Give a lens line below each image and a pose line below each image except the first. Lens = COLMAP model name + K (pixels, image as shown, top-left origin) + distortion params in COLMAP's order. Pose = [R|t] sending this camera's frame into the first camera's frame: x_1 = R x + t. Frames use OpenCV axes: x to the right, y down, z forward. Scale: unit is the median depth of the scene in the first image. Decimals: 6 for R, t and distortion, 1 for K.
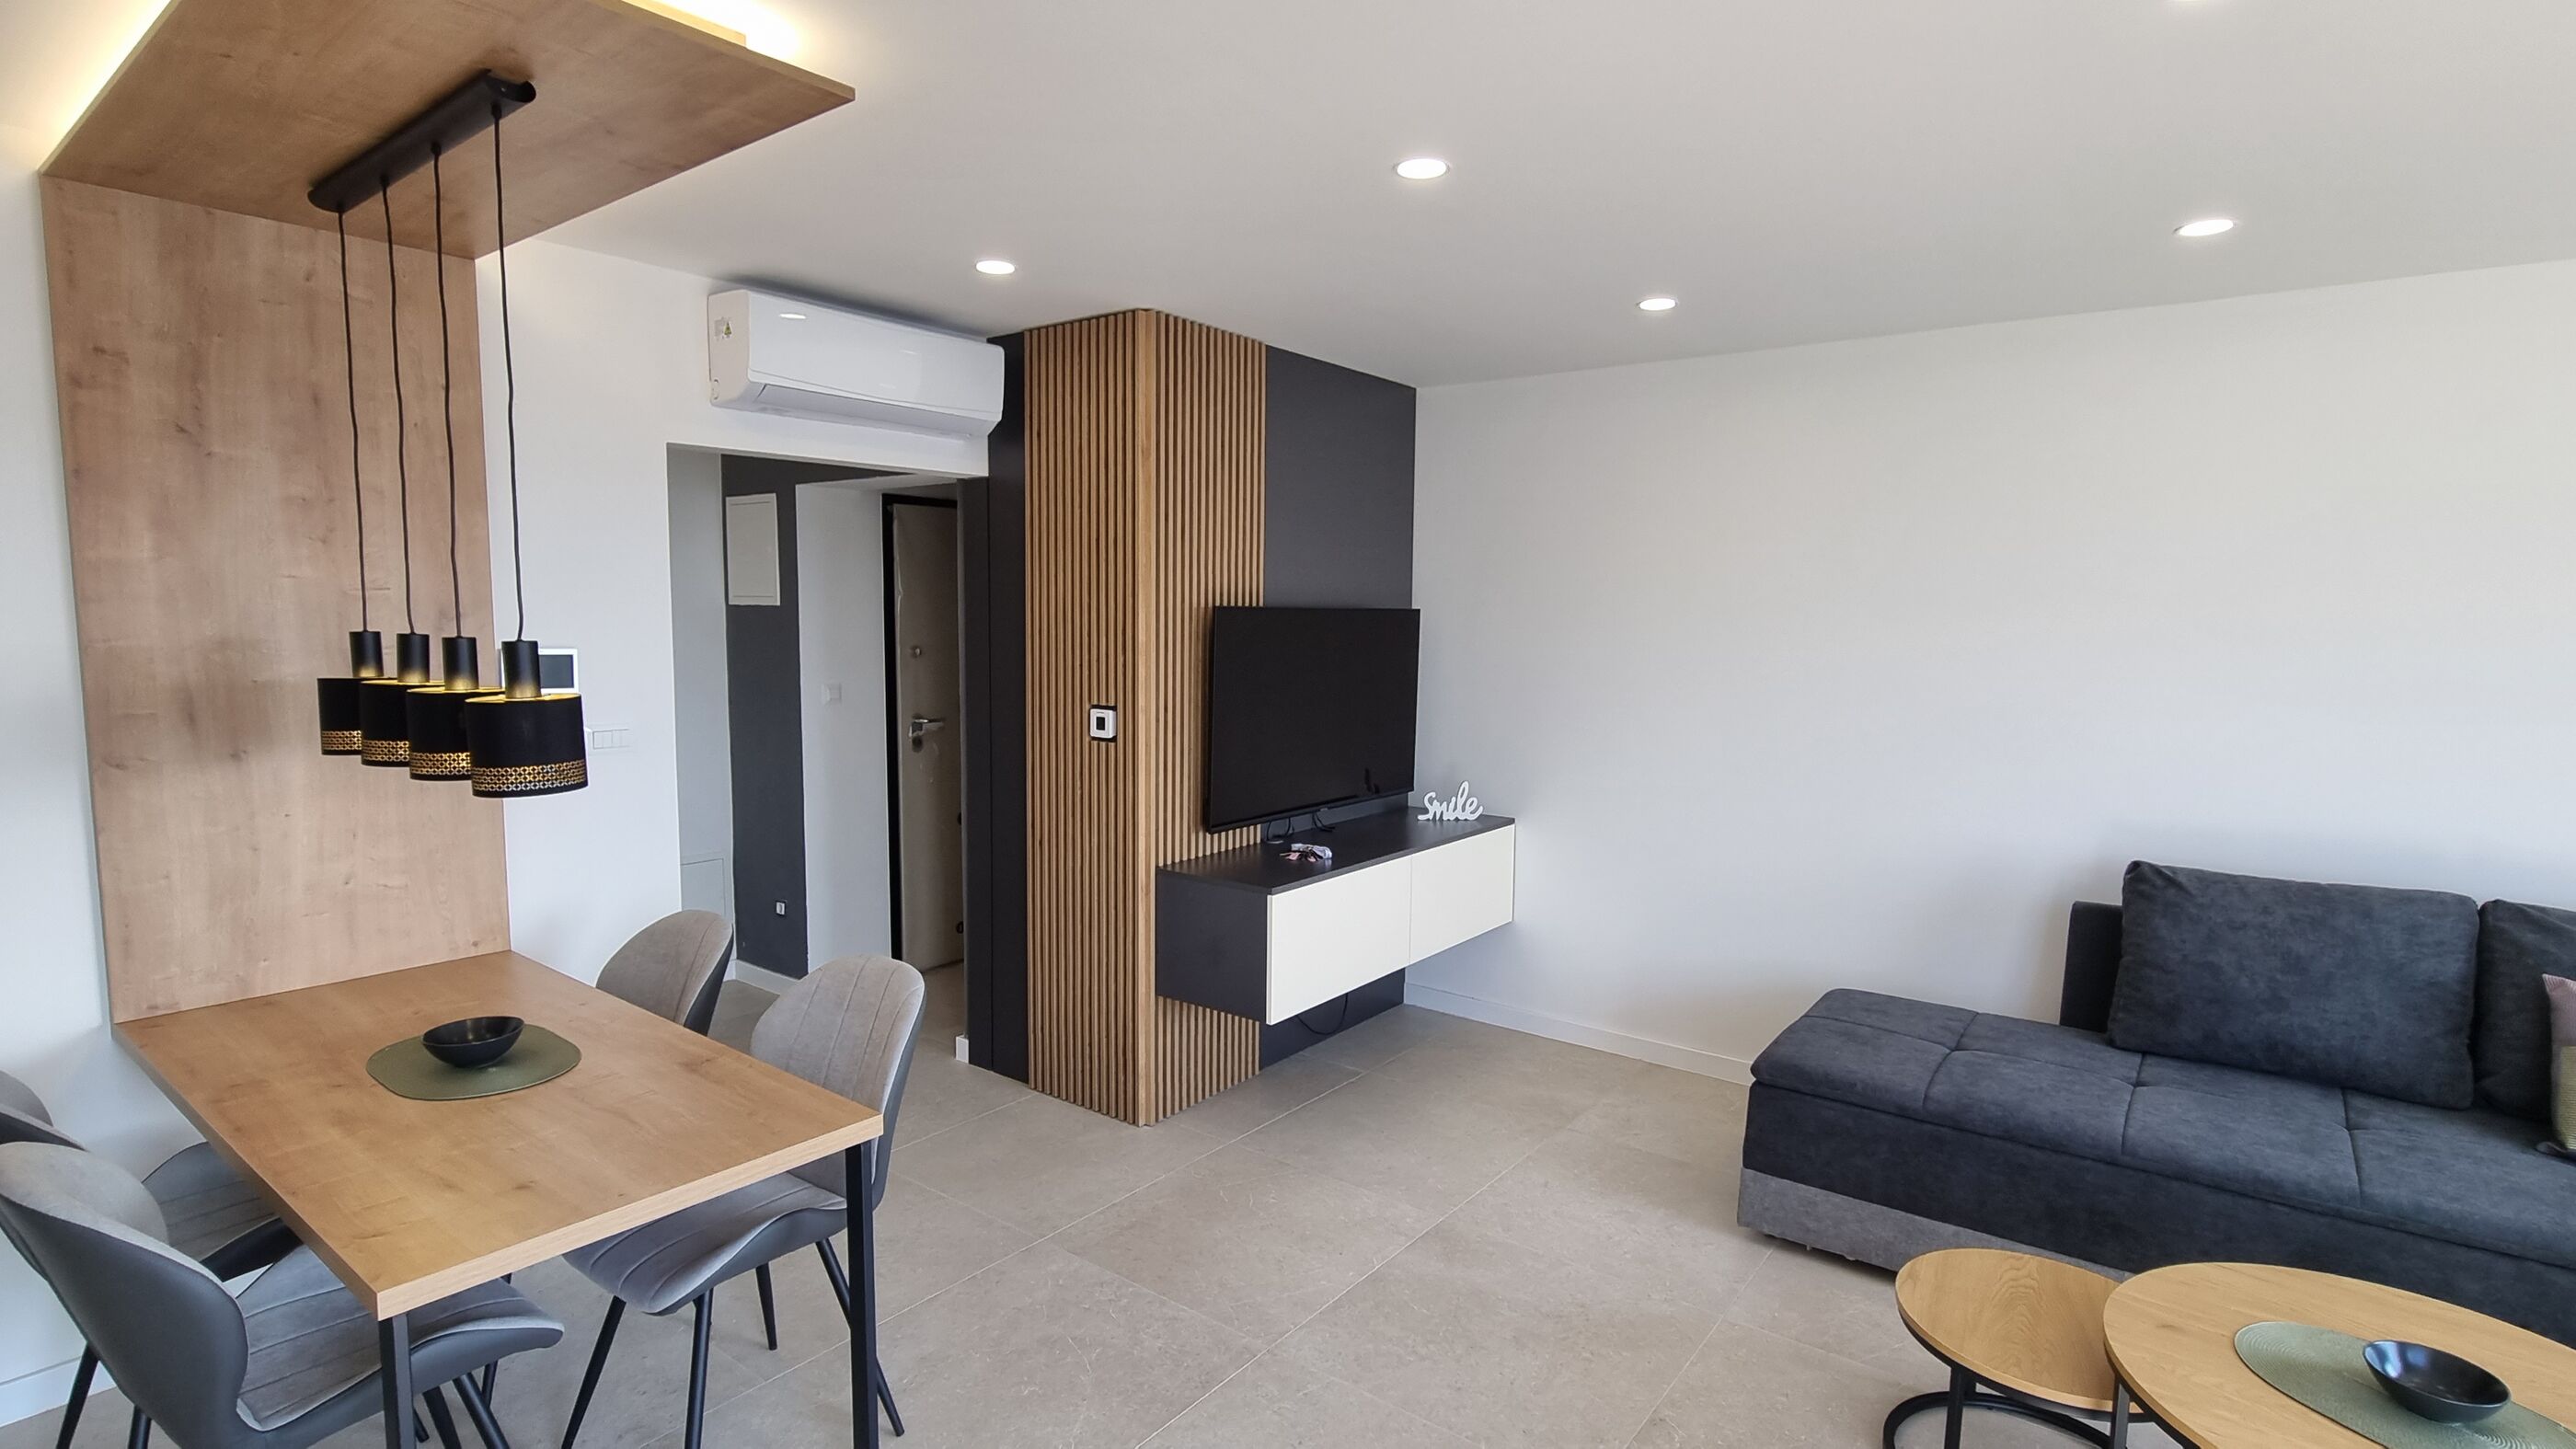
lens RADIAL K [[1244.1, 0, 1287.3], [0, 1244.1, 728.2], [0, 0, 1]] dist [0.007895, -0.005073]
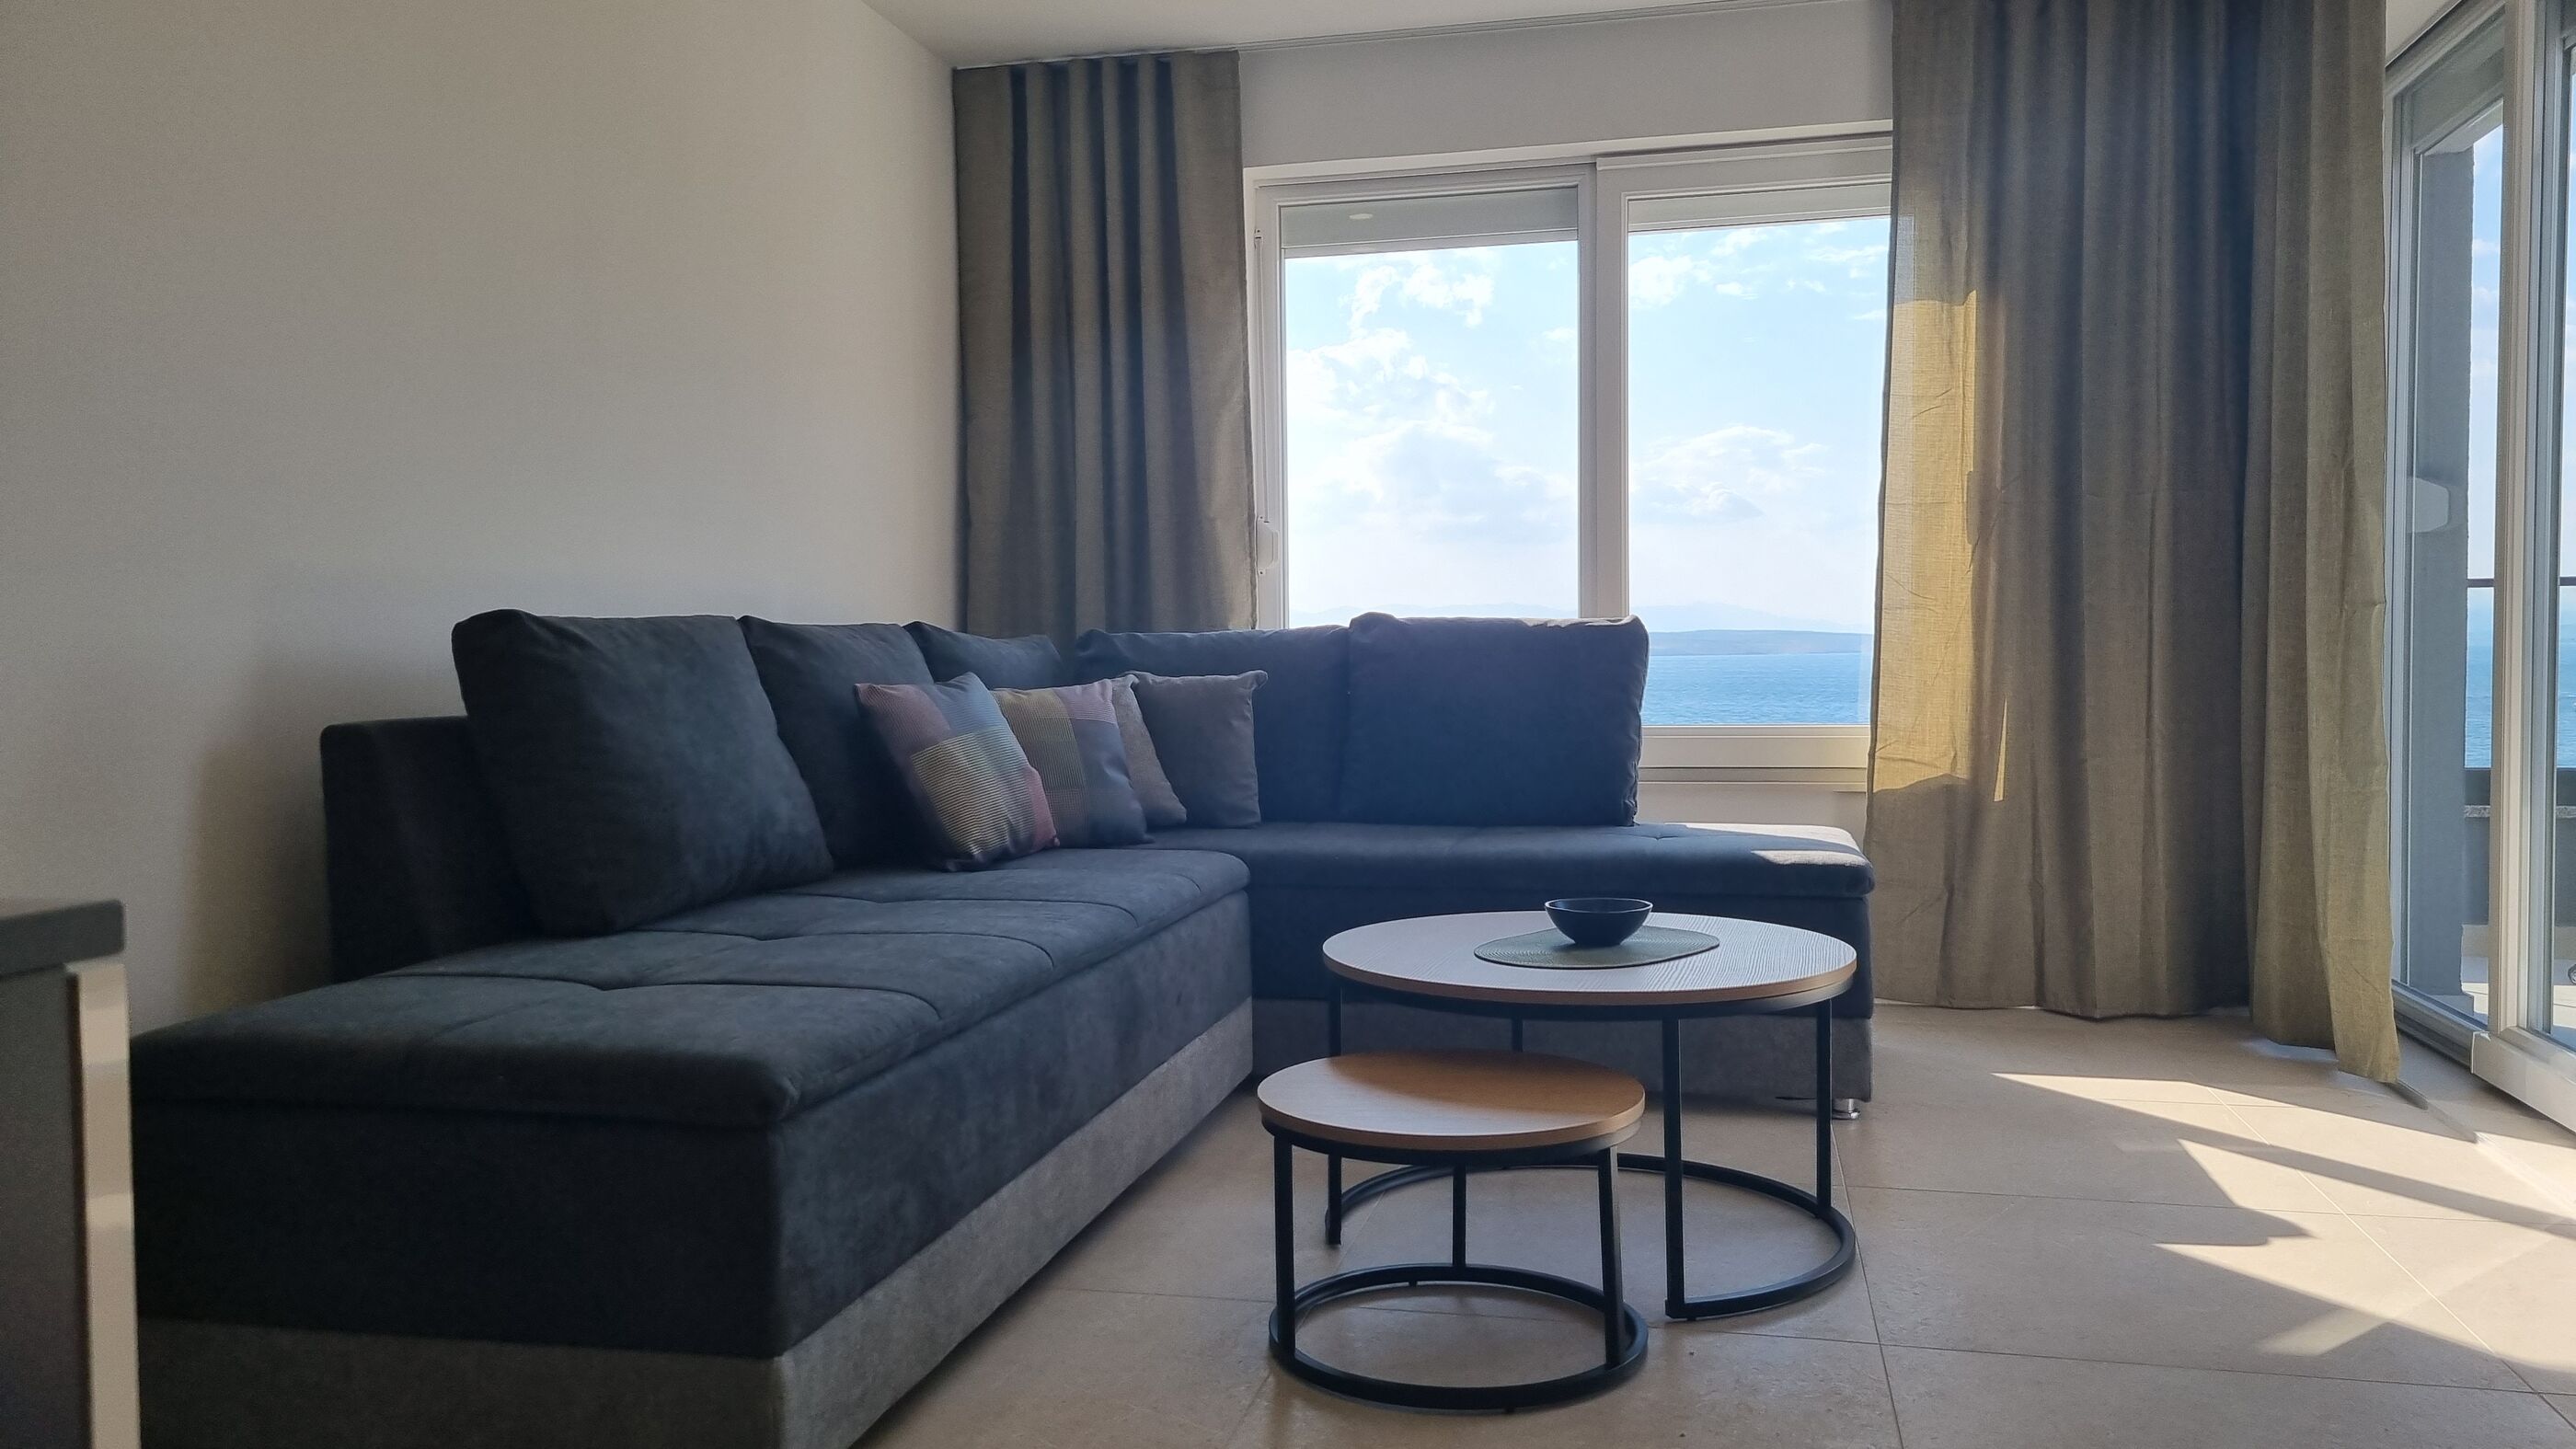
lens RADIAL K [[1943.5, 0, 1278.8], [0, 1943.5, 732.9], [0, 0, 1]] dist [0.054988, -0.030089]
pose [[-0.410692, -0.044959, 0.910665, -0.284731], [0.092795, 0.991536, 0.090800, 0.130772], [-0.907040, 0.121796, -0.403044, 1.212295]]
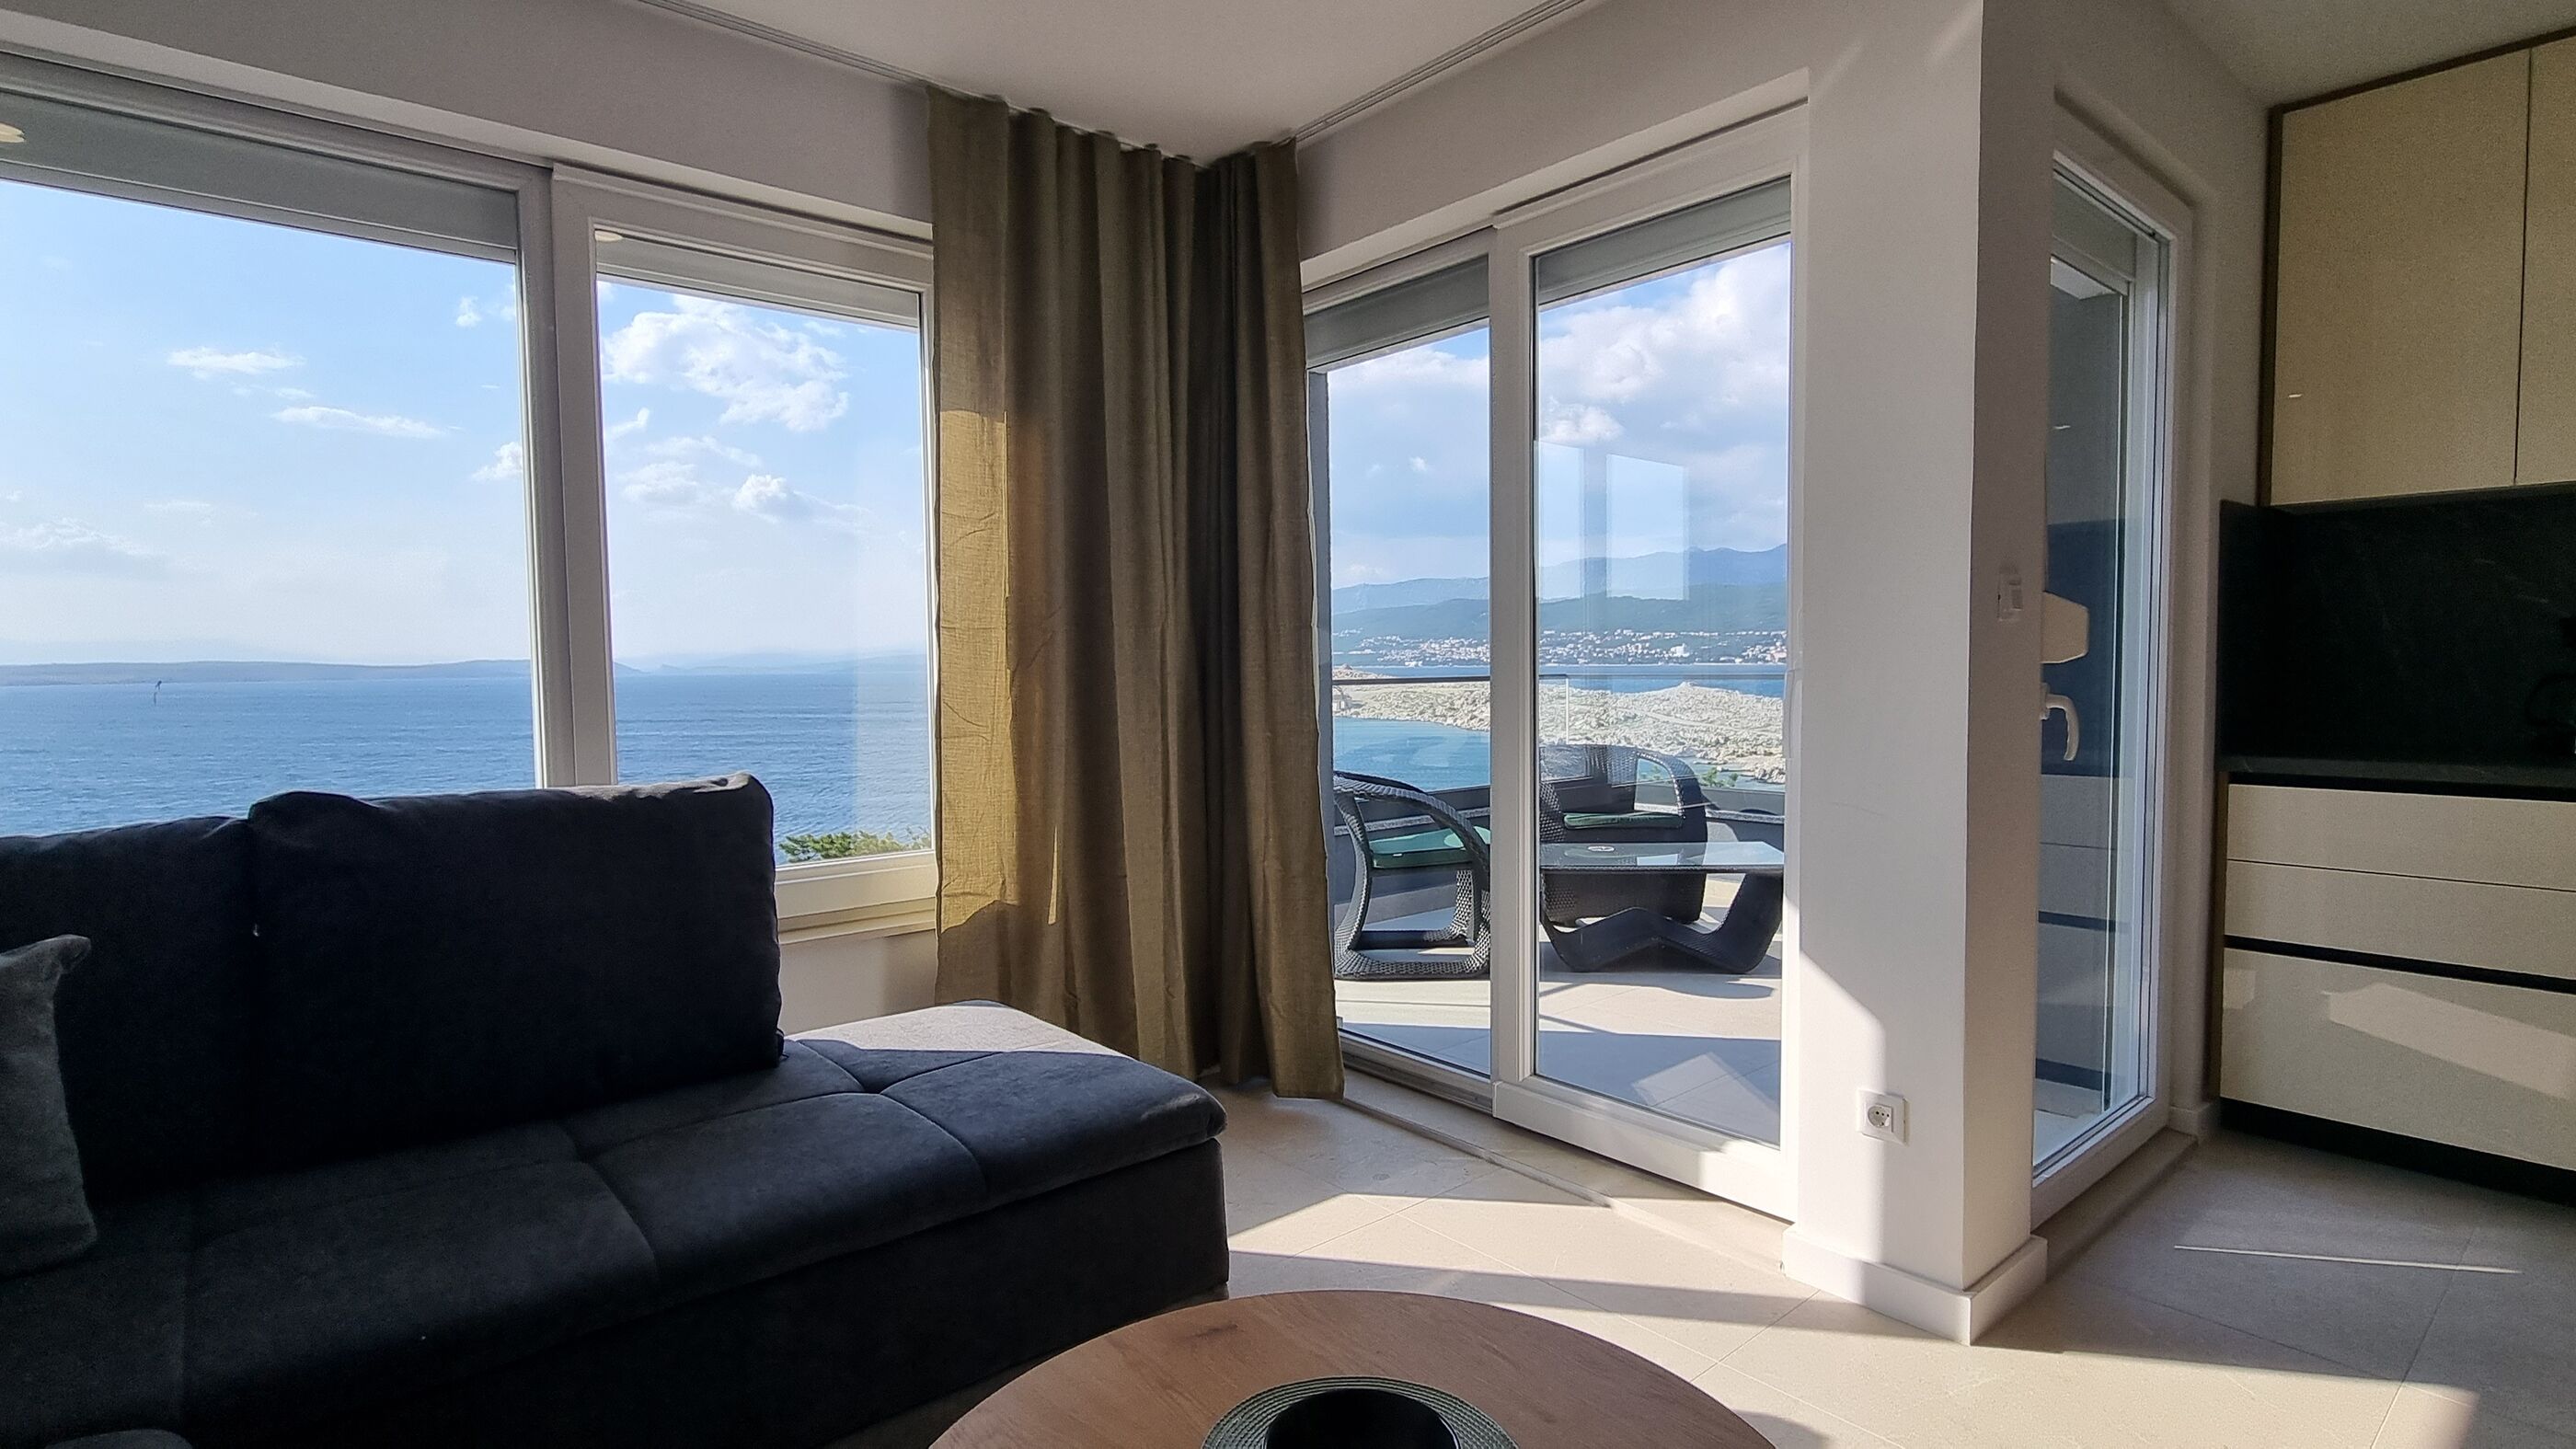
lens RADIAL K [[1244.1, 0, 1294.8], [0, 1244.1, 731.2], [0, 0, 1]] dist [0.007895, -0.005073]
pose [[-0.977650, -0.012075, 0.209892, 0.539726], [0.019729, 0.988675, 0.148772, 0.075791], [-0.209311, 0.149588, -0.966340, 0.967143]]
